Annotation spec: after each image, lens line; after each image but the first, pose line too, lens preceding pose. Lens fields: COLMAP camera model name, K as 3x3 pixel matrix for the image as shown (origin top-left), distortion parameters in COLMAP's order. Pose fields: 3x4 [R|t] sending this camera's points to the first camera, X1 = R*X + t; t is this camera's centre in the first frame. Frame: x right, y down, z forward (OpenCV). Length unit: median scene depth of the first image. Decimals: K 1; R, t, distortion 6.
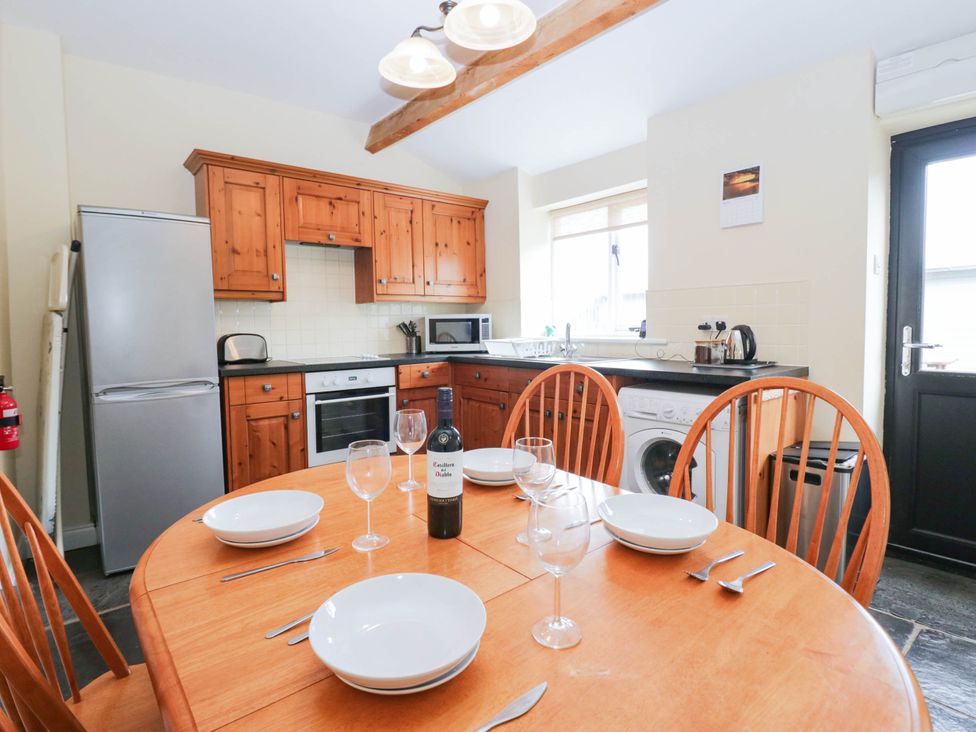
lens RADIAL K [[549.3, 0, 488.0], [0, 549.3, 366.0], [0, 0, 1]] dist [-0.000955, -0.001449]
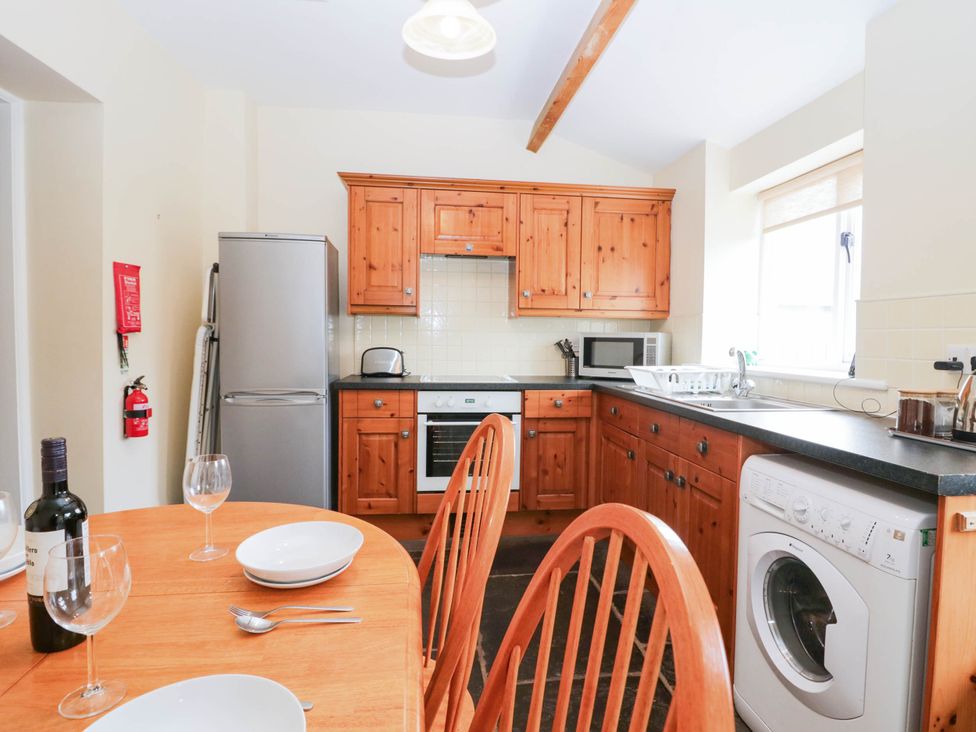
lens RADIAL K [[549.3, 0, 488.0], [0, 549.3, 366.0], [0, 0, 1]] dist [-0.000955, -0.001449]
pose [[0.835539, 0.053149, -0.546854, 0.259835], [-0.067845, 0.997673, -0.006695, -0.029504], [0.545226, 0.042695, 0.837201, 0.242581]]
